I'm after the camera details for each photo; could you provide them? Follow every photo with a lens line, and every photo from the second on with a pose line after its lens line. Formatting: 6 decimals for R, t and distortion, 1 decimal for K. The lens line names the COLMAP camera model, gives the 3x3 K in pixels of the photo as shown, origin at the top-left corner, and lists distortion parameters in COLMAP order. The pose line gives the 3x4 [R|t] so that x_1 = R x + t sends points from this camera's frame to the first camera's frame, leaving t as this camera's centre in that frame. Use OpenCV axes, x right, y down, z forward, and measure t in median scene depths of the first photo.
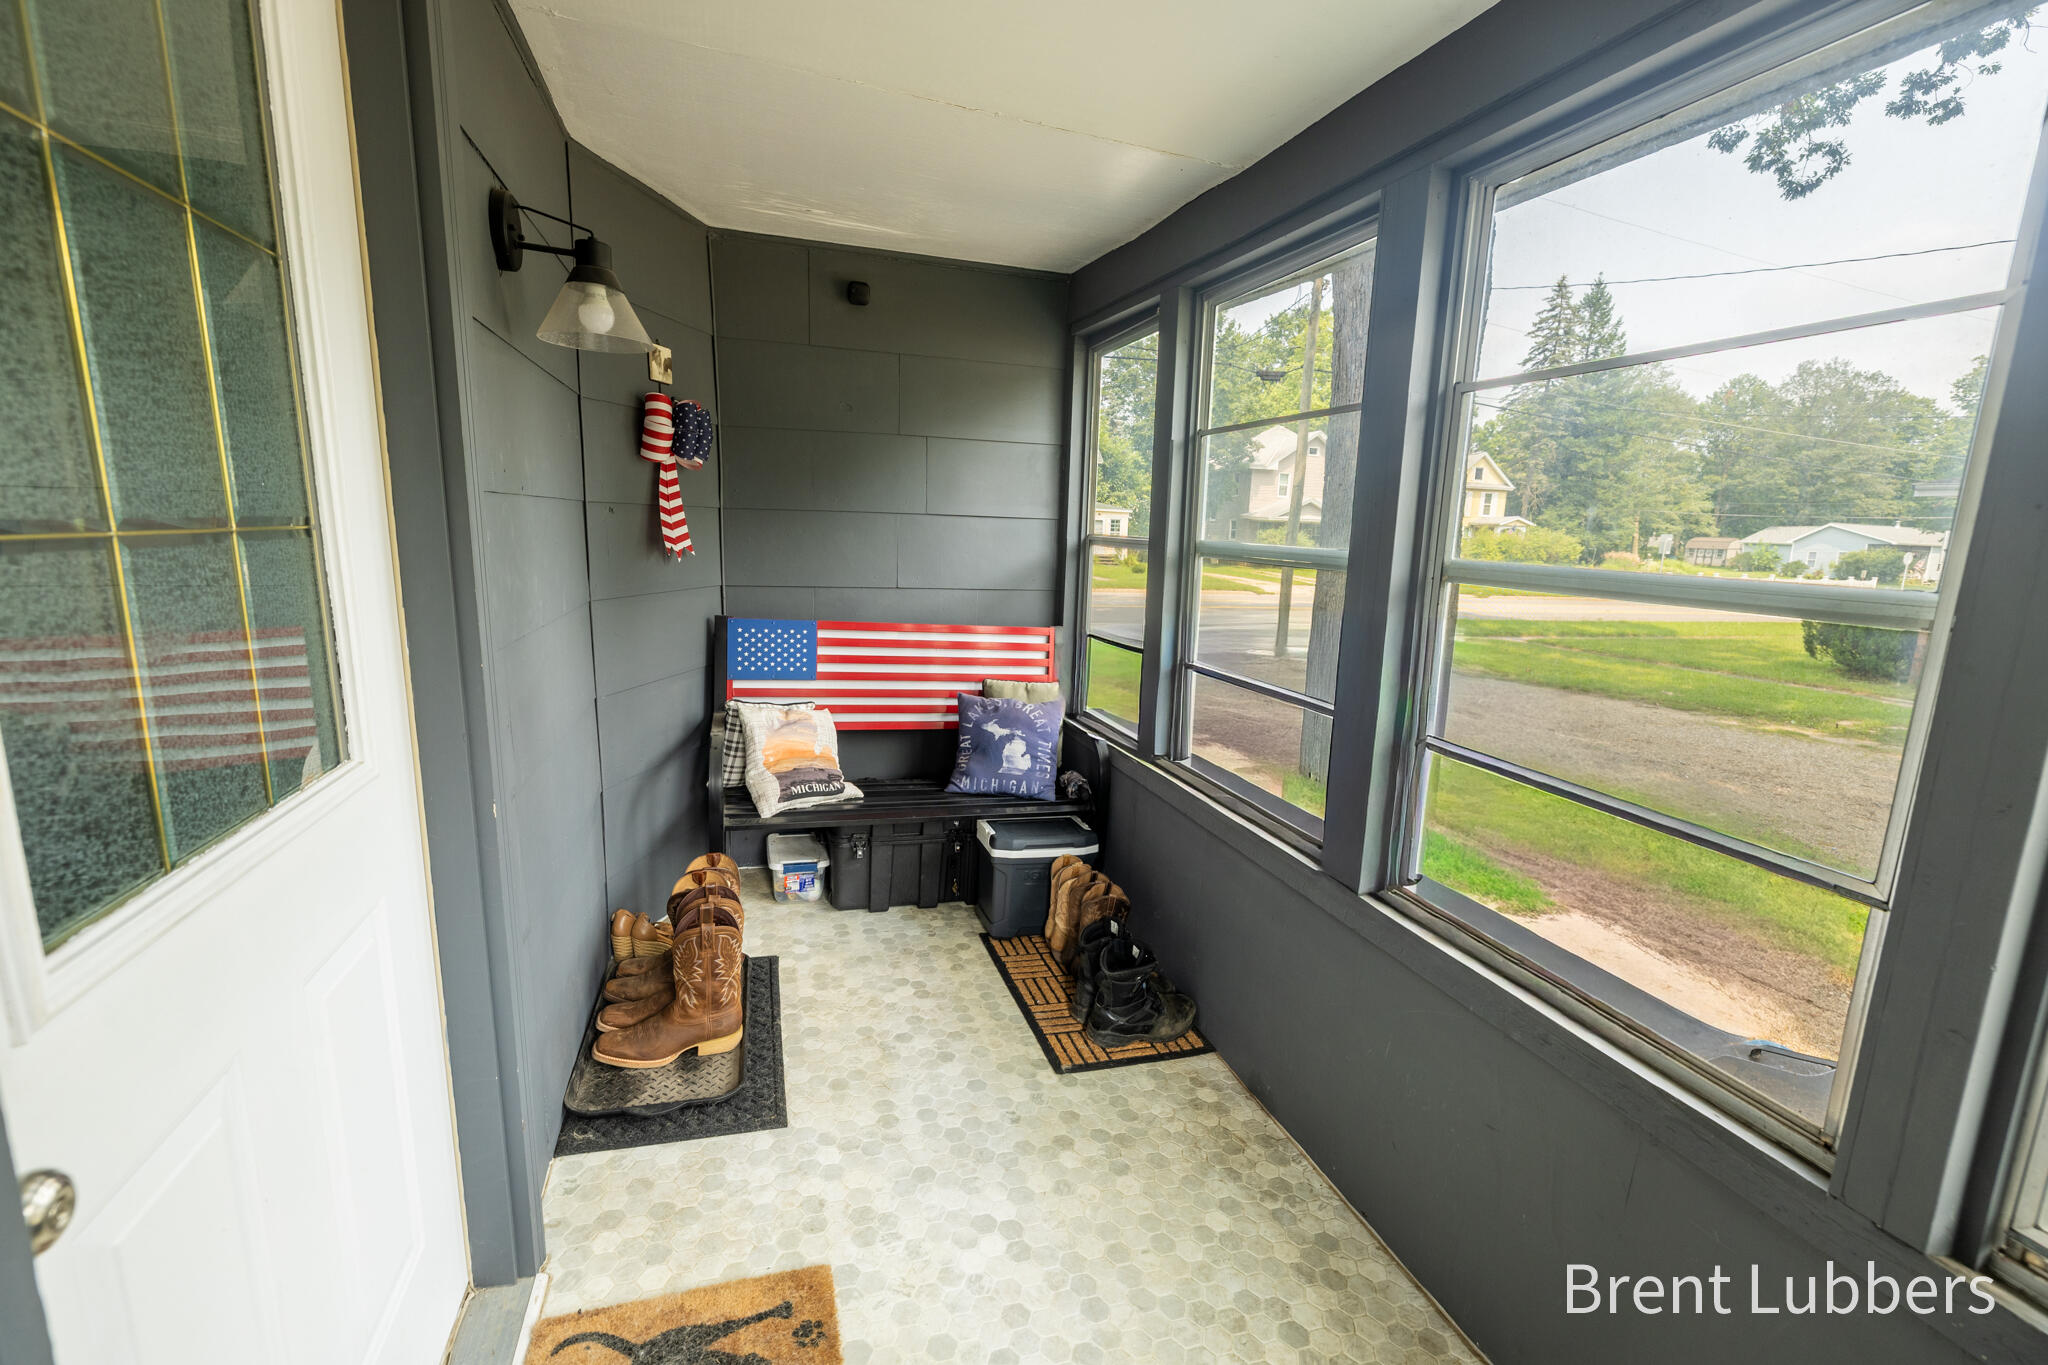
lens RADIAL K [[862.8, 0, 1028.6], [0, 862.8, 683.4], [0, 0, 1]] dist [-0.000529, -0.000175]
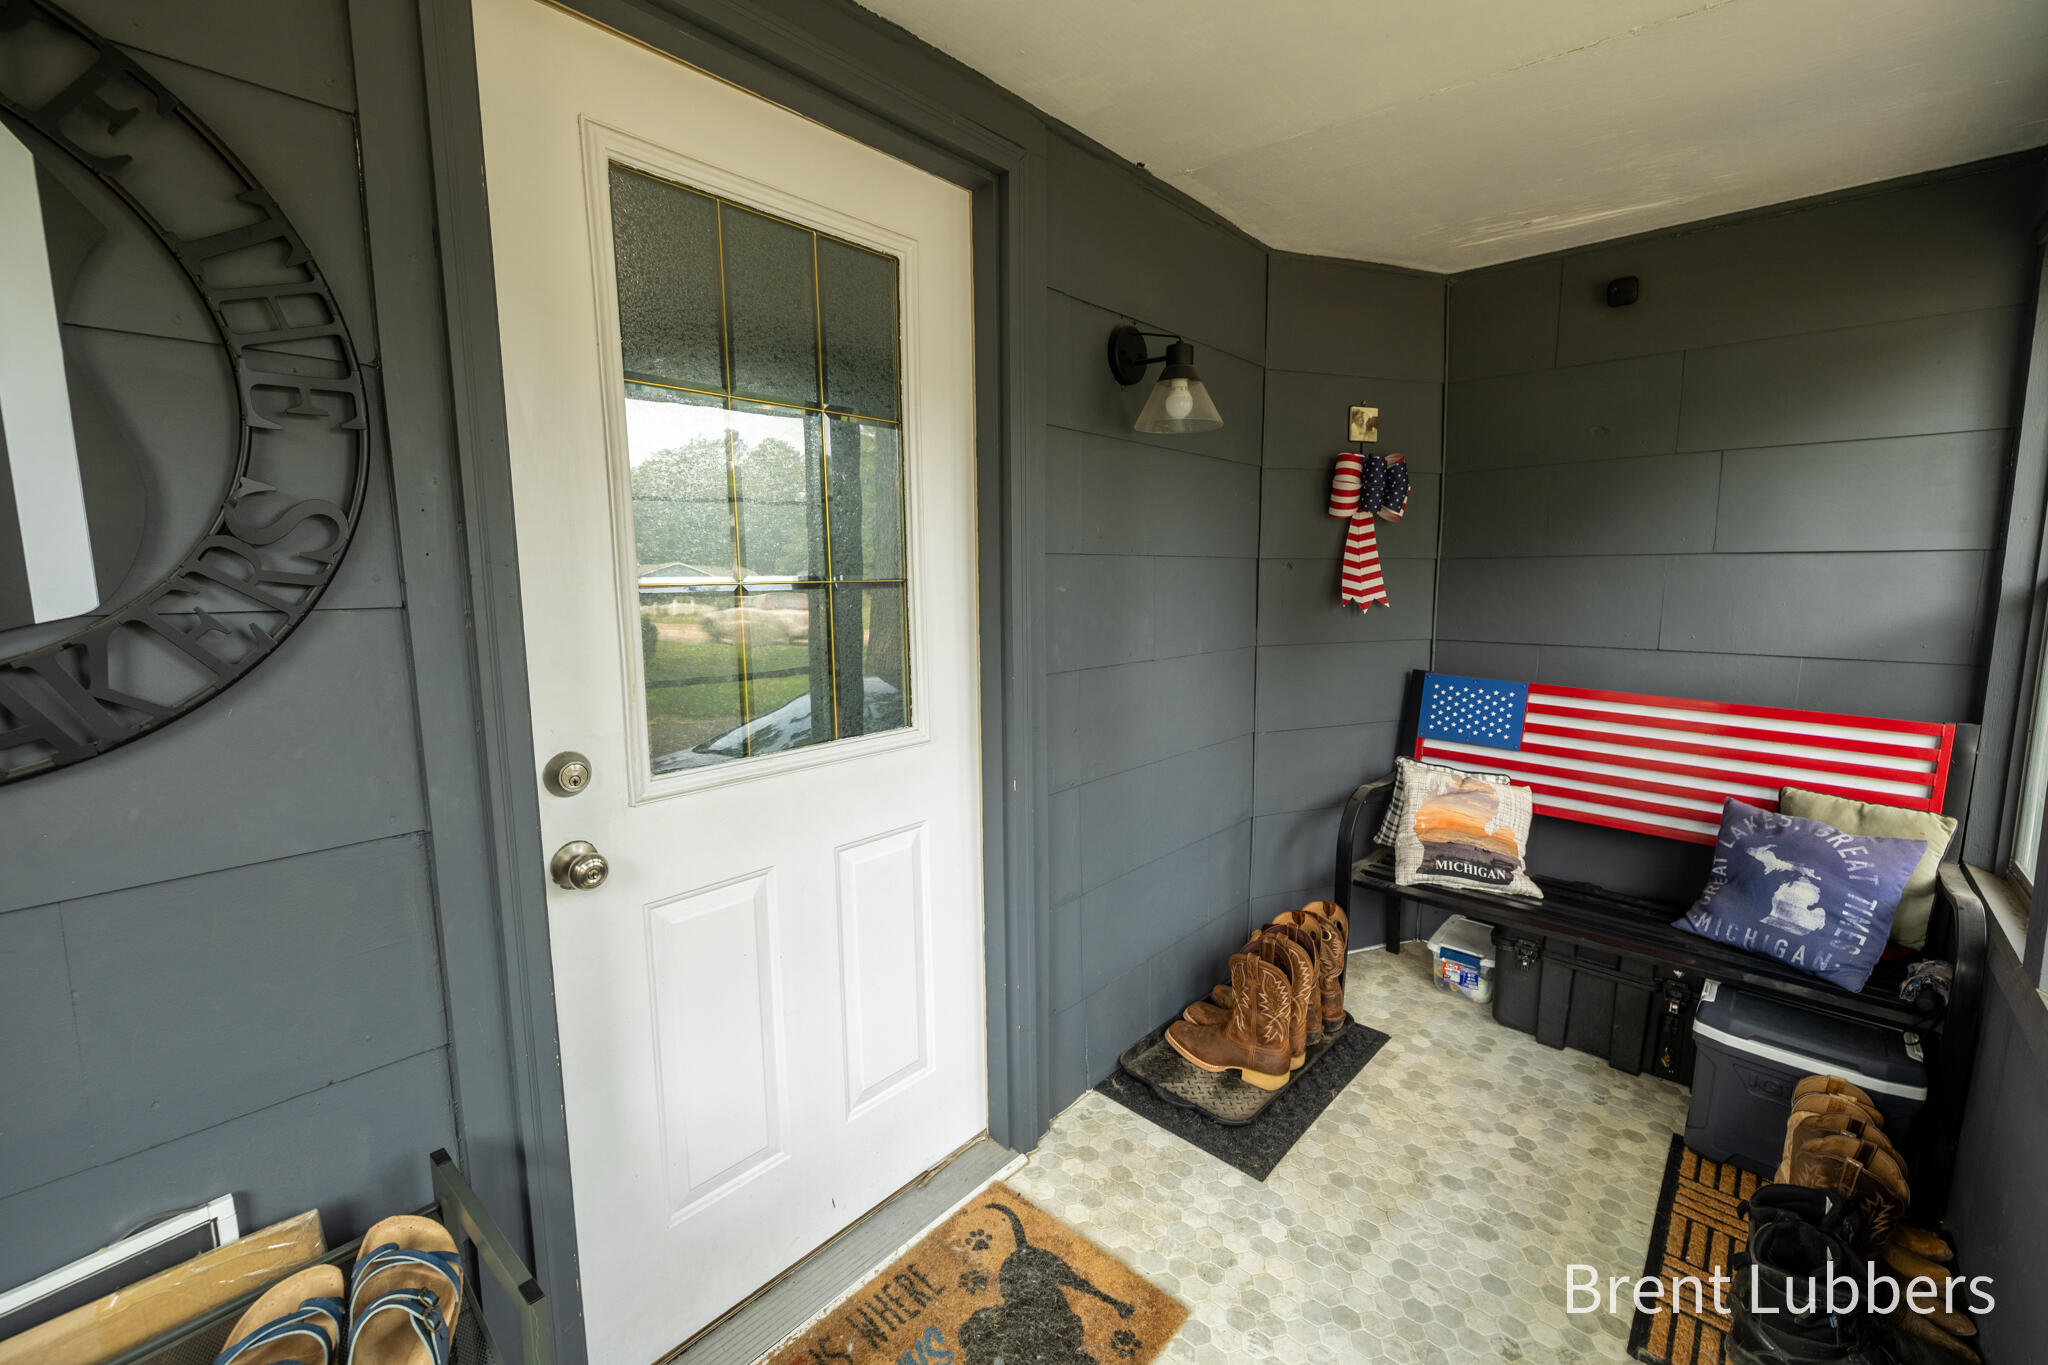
lens RADIAL K [[865.3, 0, 1024.0], [0, 865.3, 682.5], [0, 0, 1]] dist [-0.001651, -0.000195]
pose [[0.504210, 0.071112, -0.860648, 0.271990], [-0.133856, 0.990995, 0.003463, -0.009716], [0.853144, 0.113457, 0.509188, 0.145771]]
